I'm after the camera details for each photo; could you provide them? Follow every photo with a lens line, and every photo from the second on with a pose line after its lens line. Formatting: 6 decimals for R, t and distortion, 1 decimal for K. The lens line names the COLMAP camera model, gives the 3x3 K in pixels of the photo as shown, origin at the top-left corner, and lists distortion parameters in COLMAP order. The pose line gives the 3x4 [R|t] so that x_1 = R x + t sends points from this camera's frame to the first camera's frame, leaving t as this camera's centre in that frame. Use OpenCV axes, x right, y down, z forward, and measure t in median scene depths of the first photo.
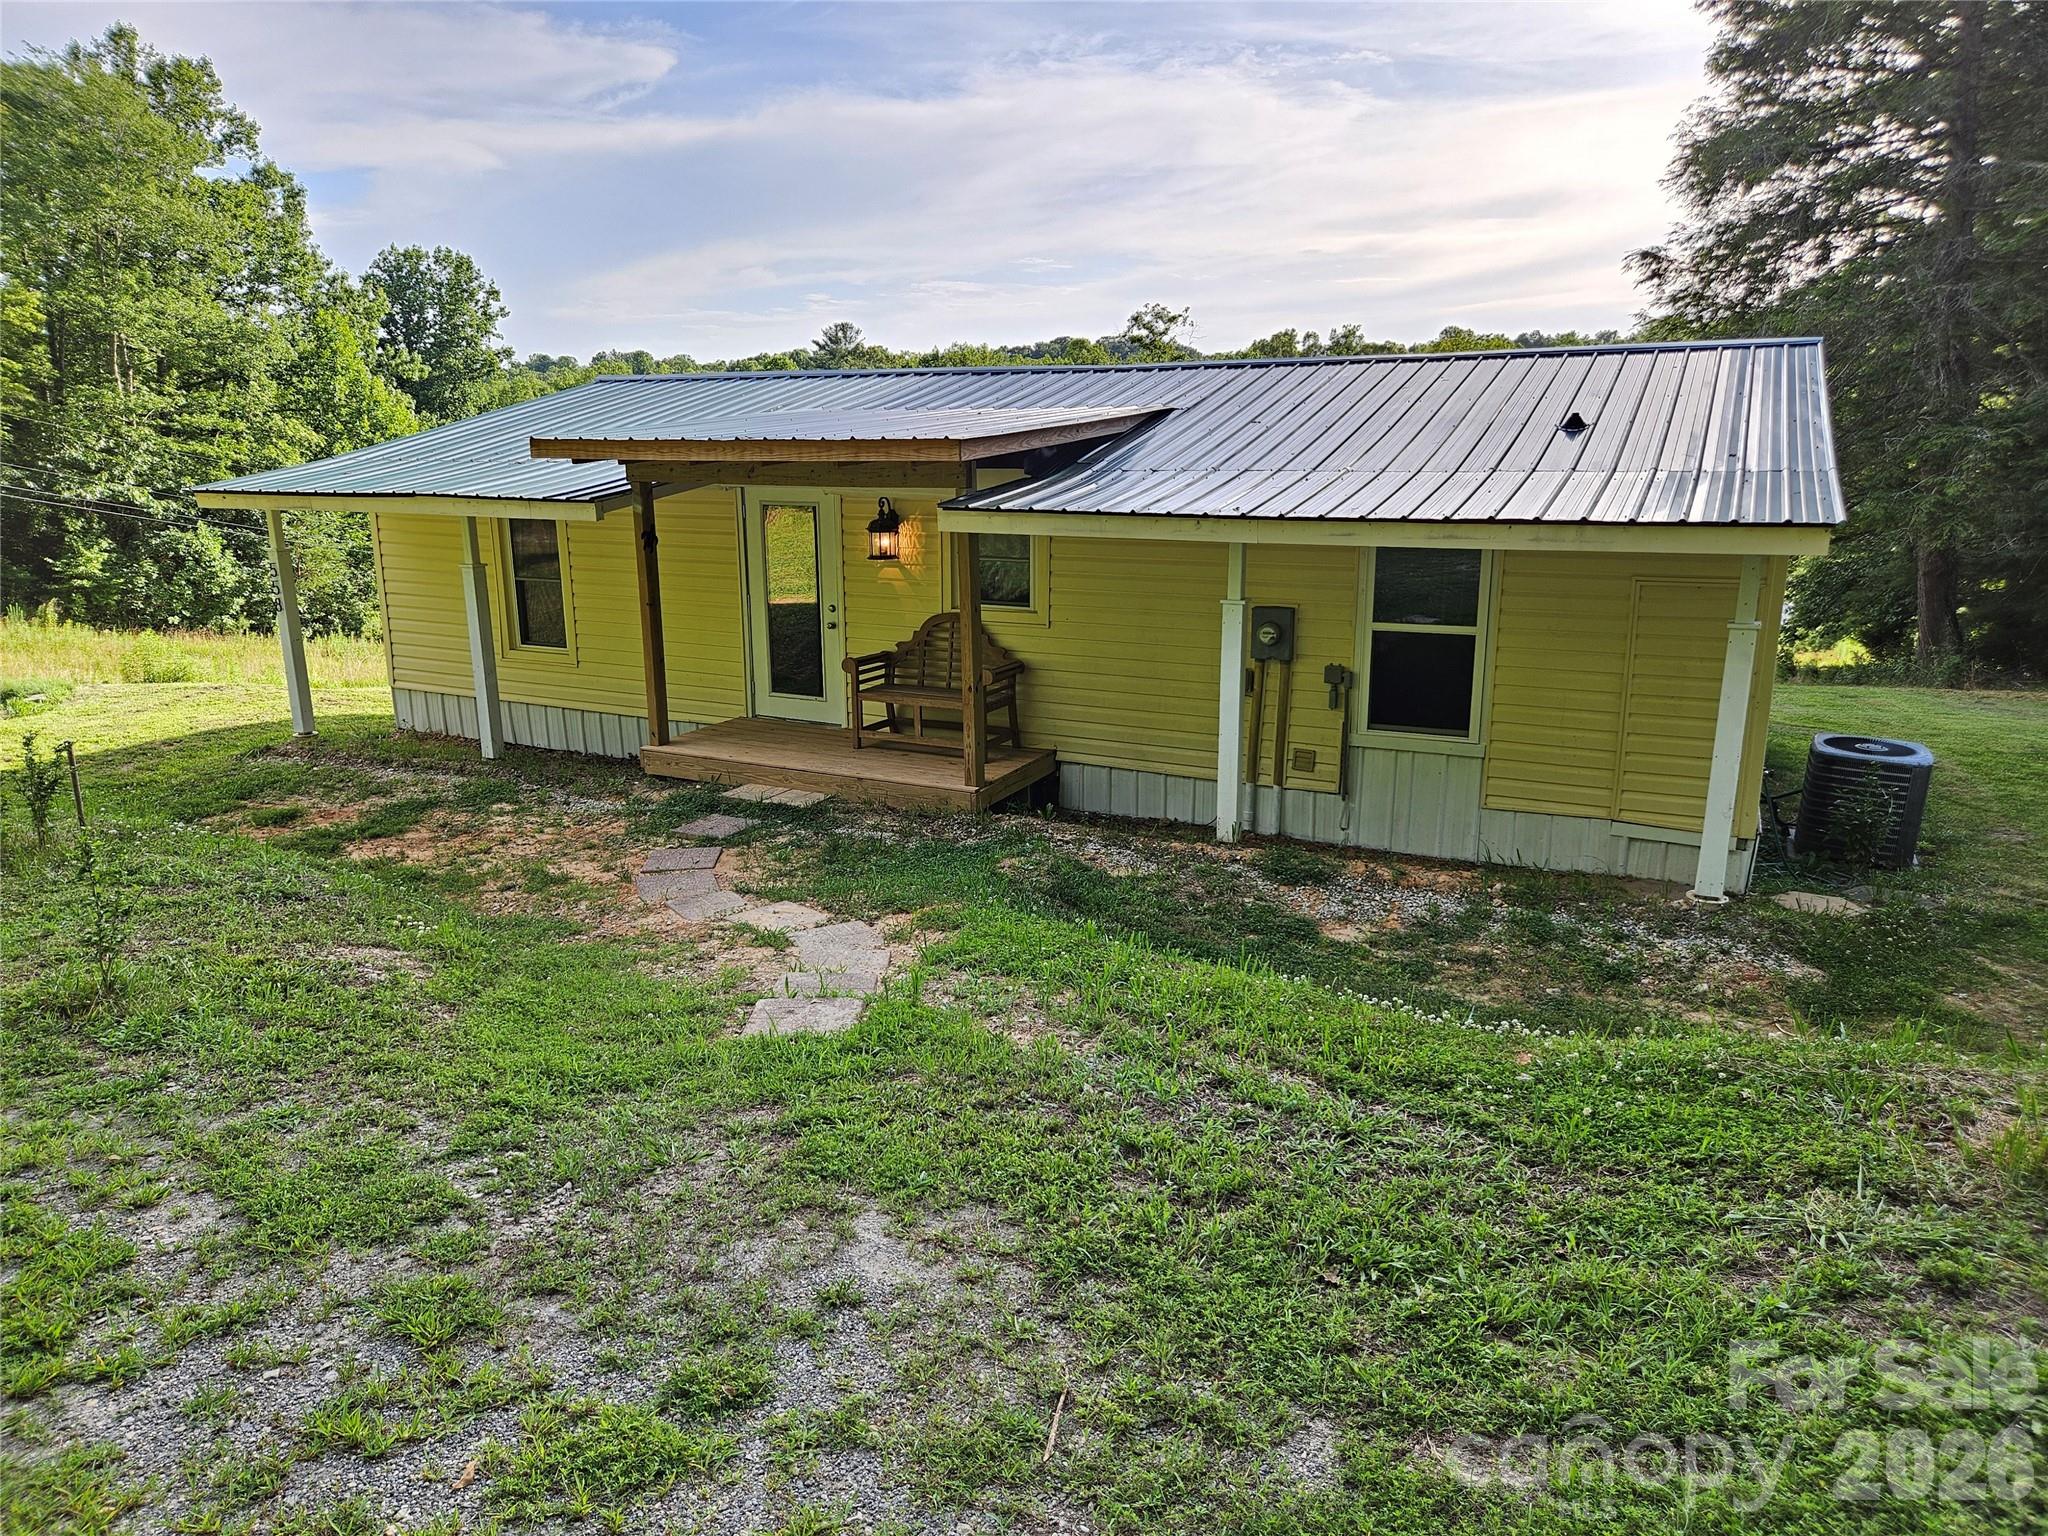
lens RADIAL K [[1361.8, 0, 1024.0], [0, 1361.8, 768.0], [0, 0, 1]] dist [0.057818, -0.049283]
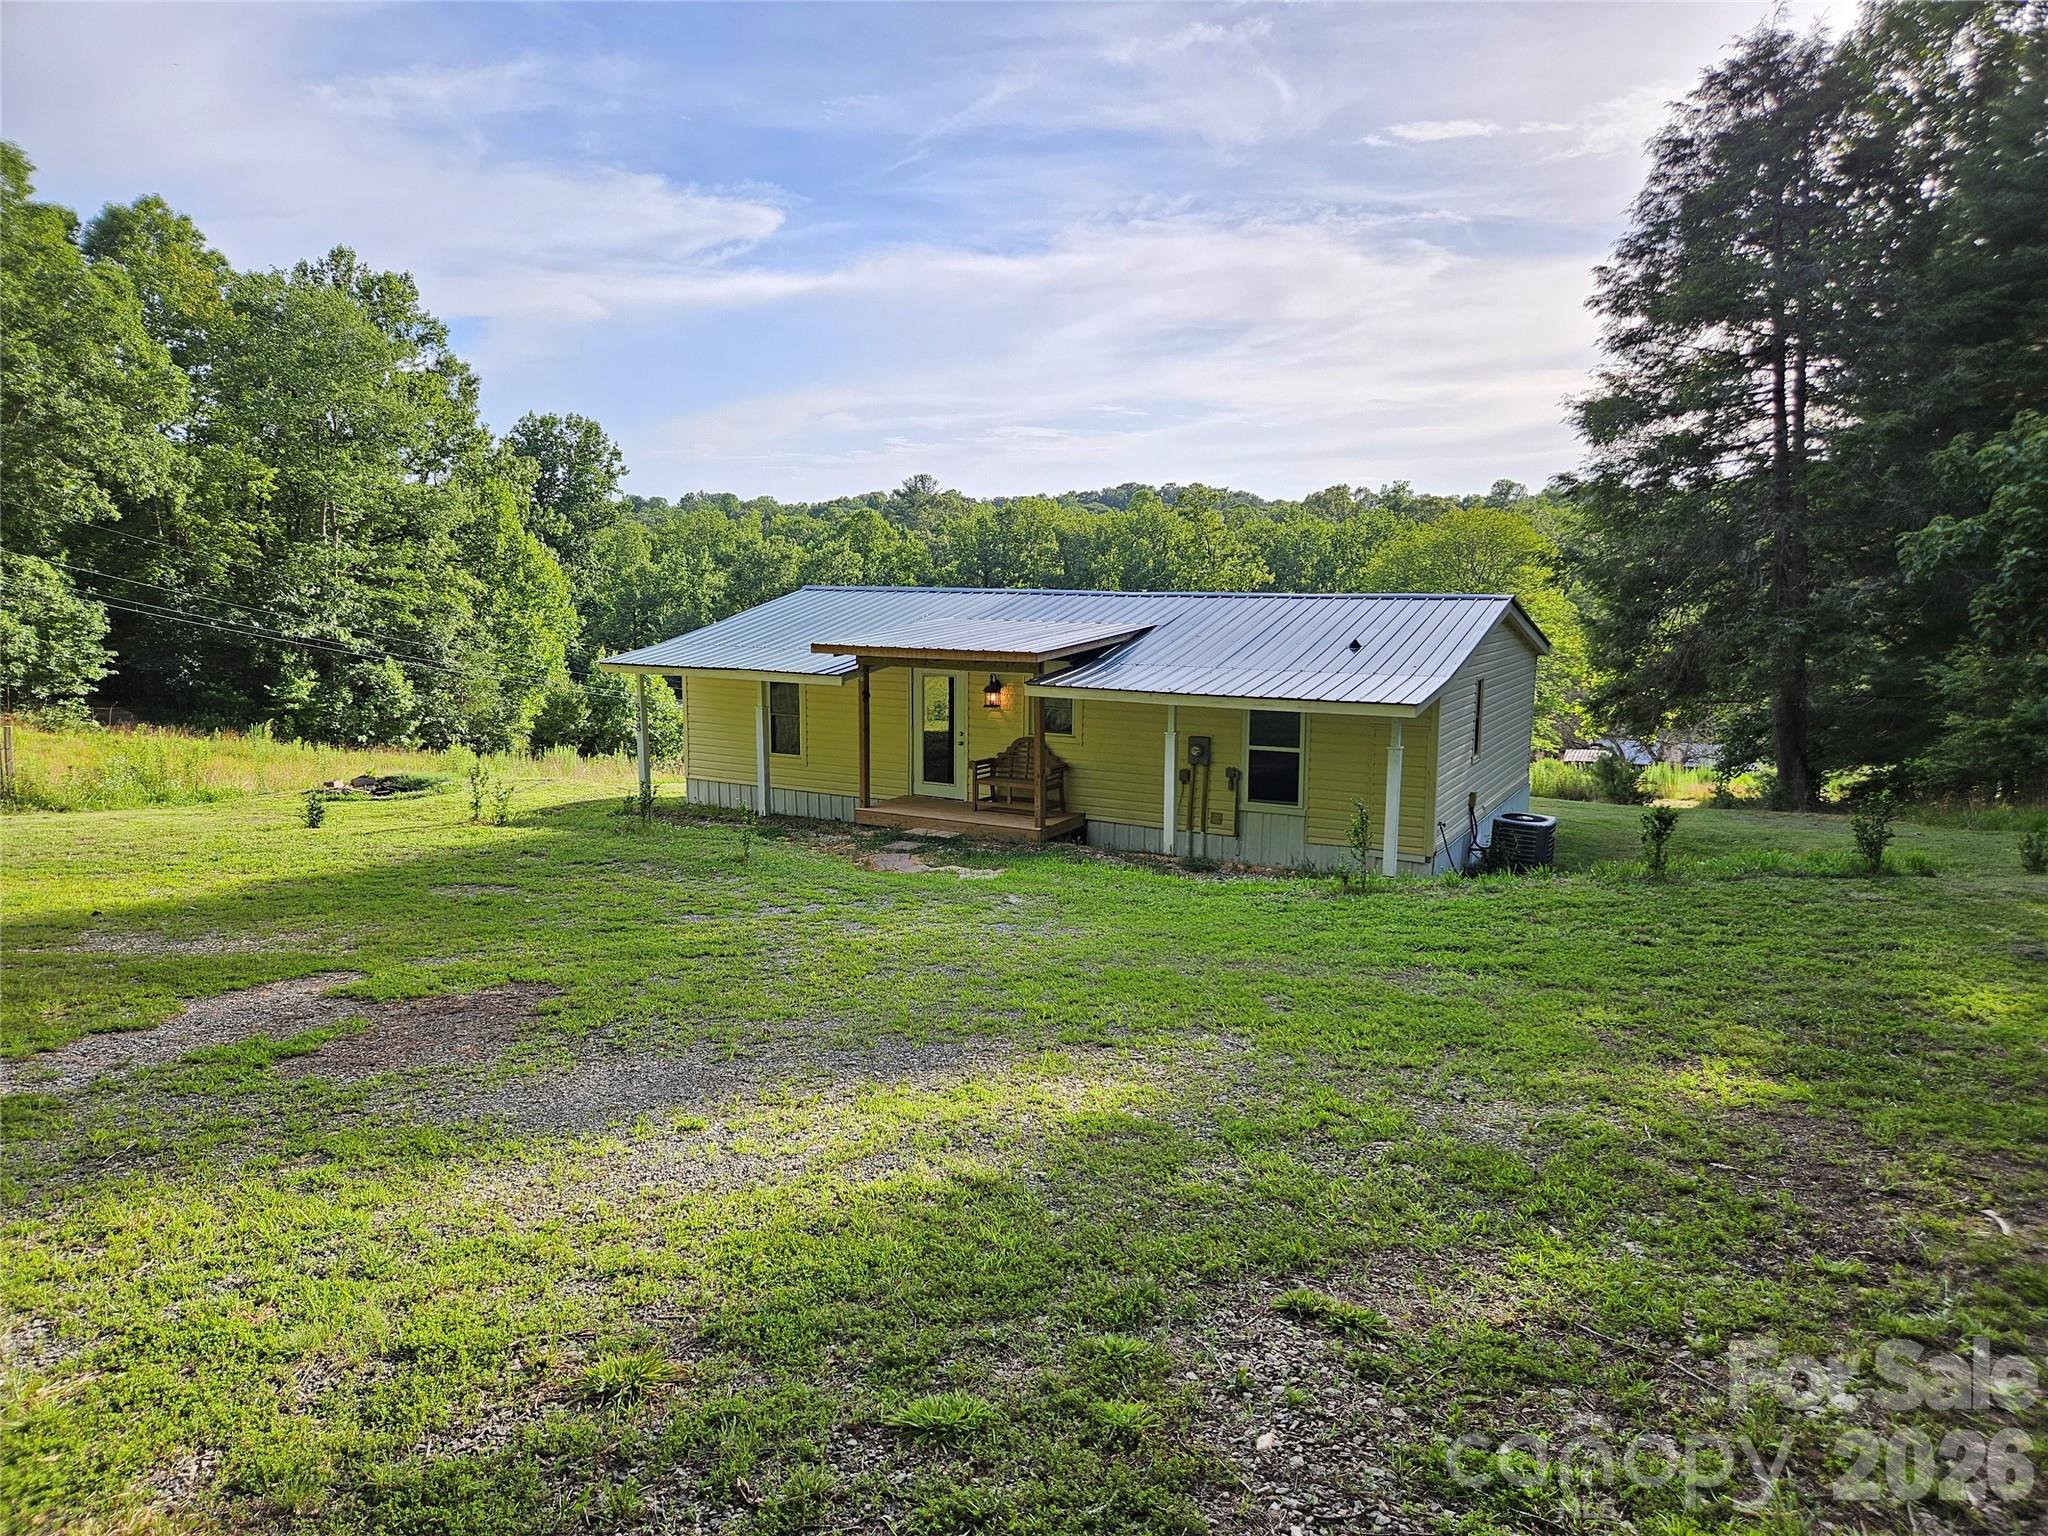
lens RADIAL K [[1361.8, 0, 1024.0], [0, 1361.8, 768.0], [0, 0, 1]] dist [0.057818, -0.049283]
pose [[0.998768, 0.018031, -0.046236, 0.022133], [-0.022396, 0.995159, -0.095697, 0.089241], [0.044286, 0.096615, 0.994336, -0.707537]]
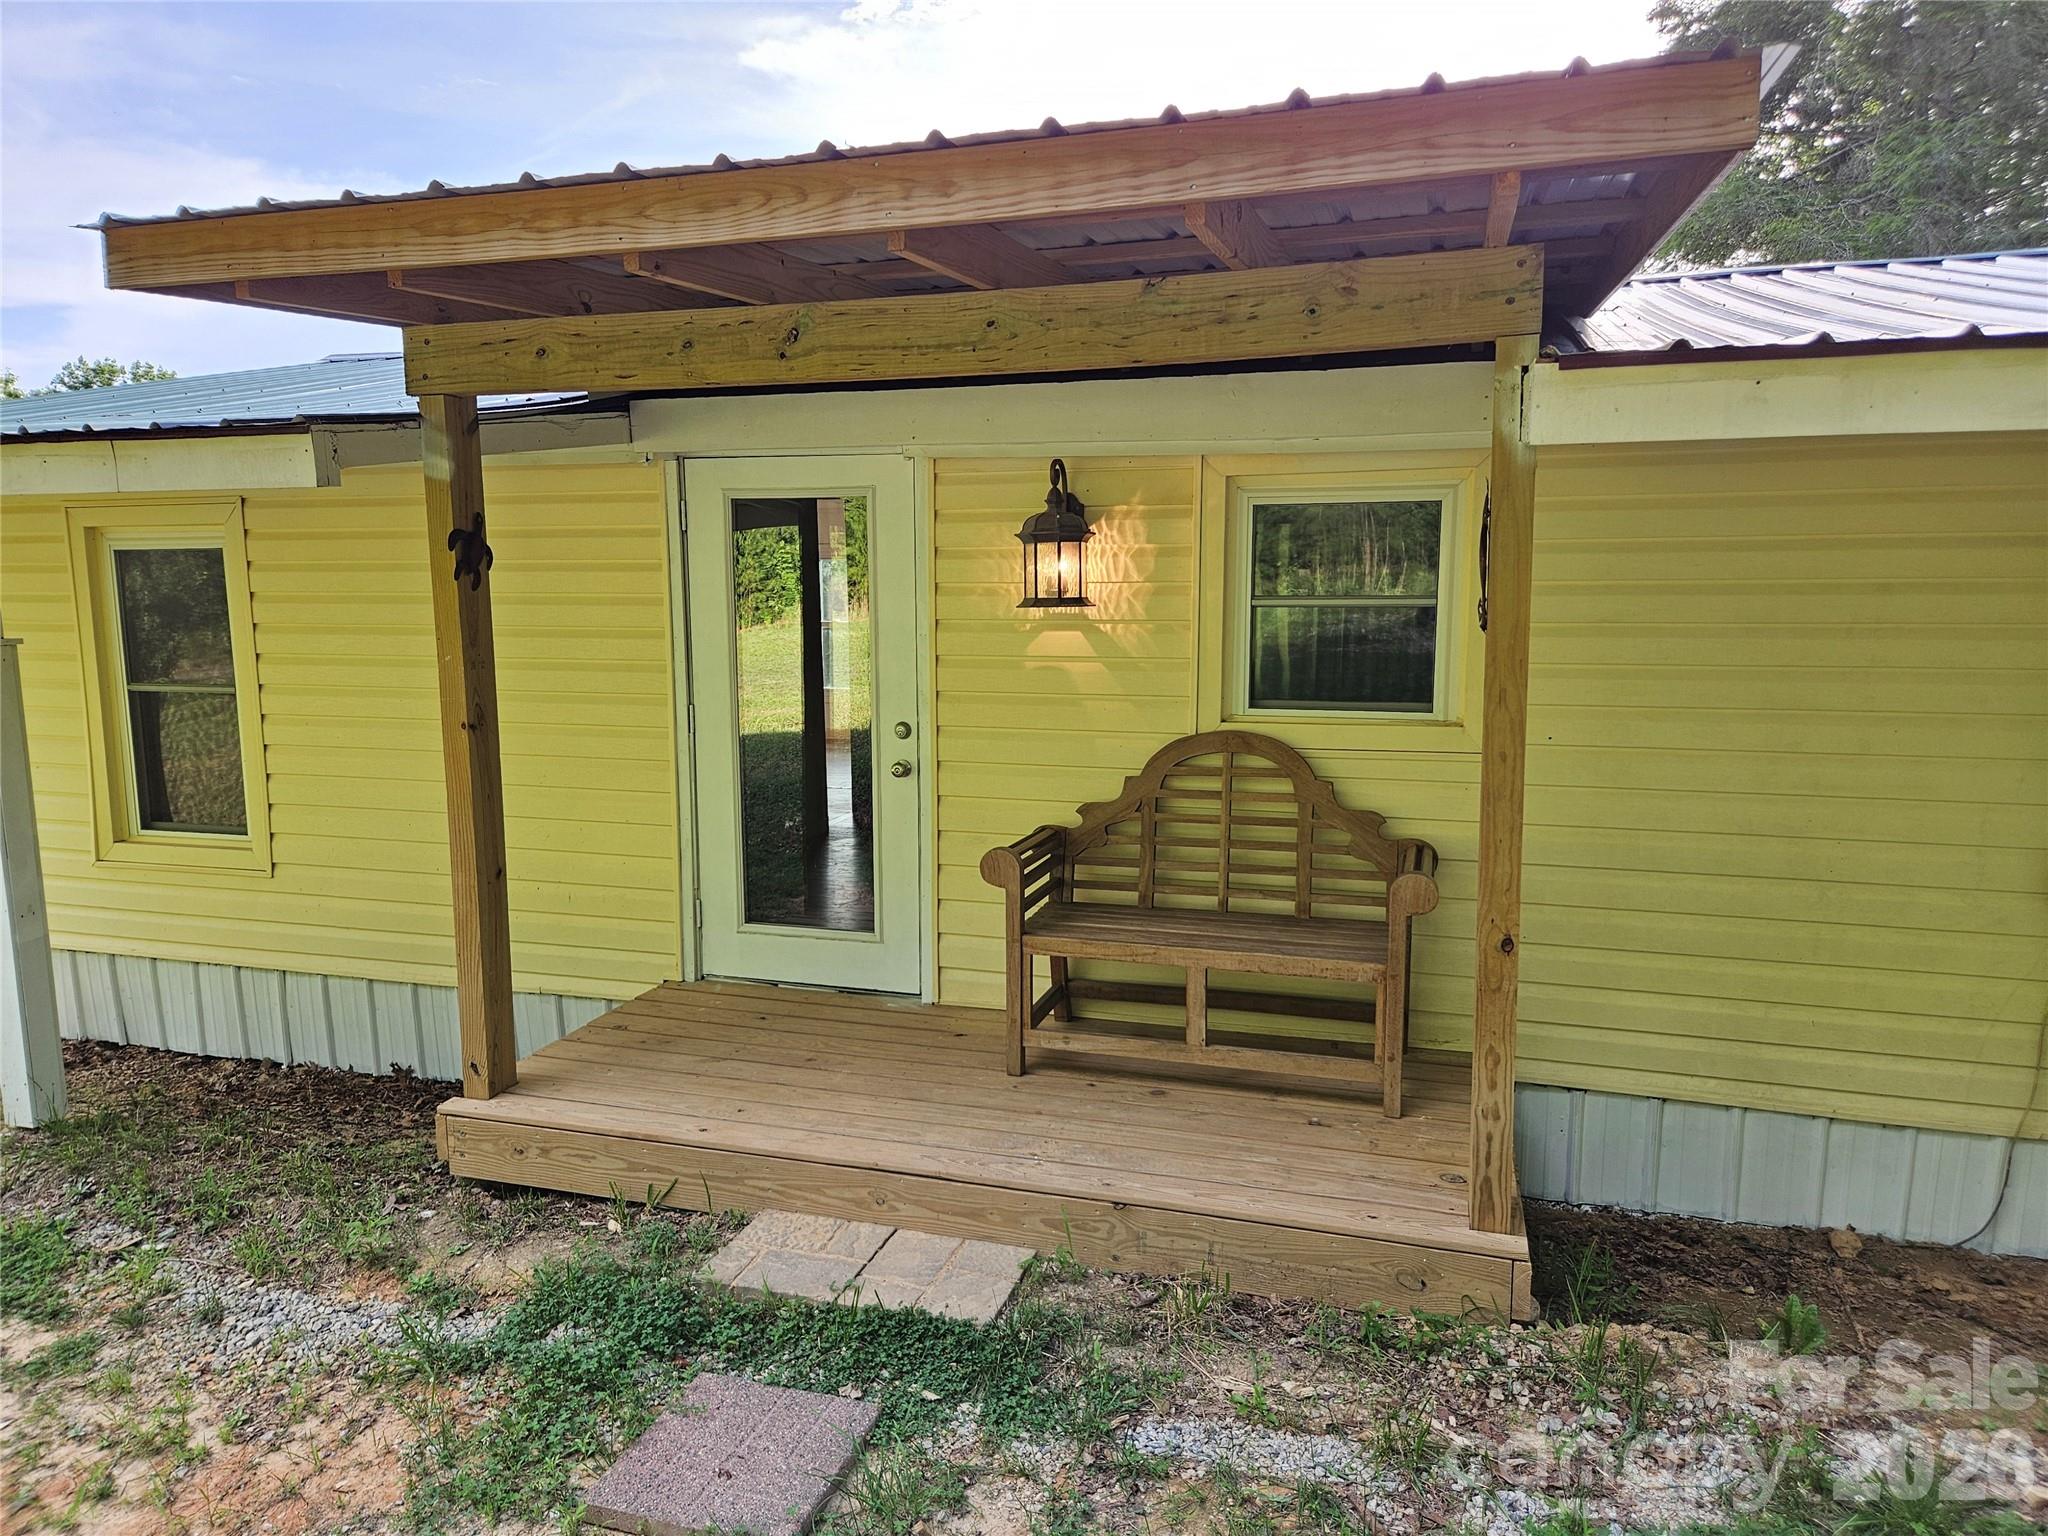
lens RADIAL K [[1361.8, 0, 1024.0], [0, 1361.8, 768.0], [0, 0, 1]] dist [0.057818, -0.049283]
pose [[0.985373, -0.025468, 0.168495, -0.166036], [0.042248, 0.994411, -0.096762, -0.057843], [-0.165089, 0.102465, 0.980942, 0.537307]]
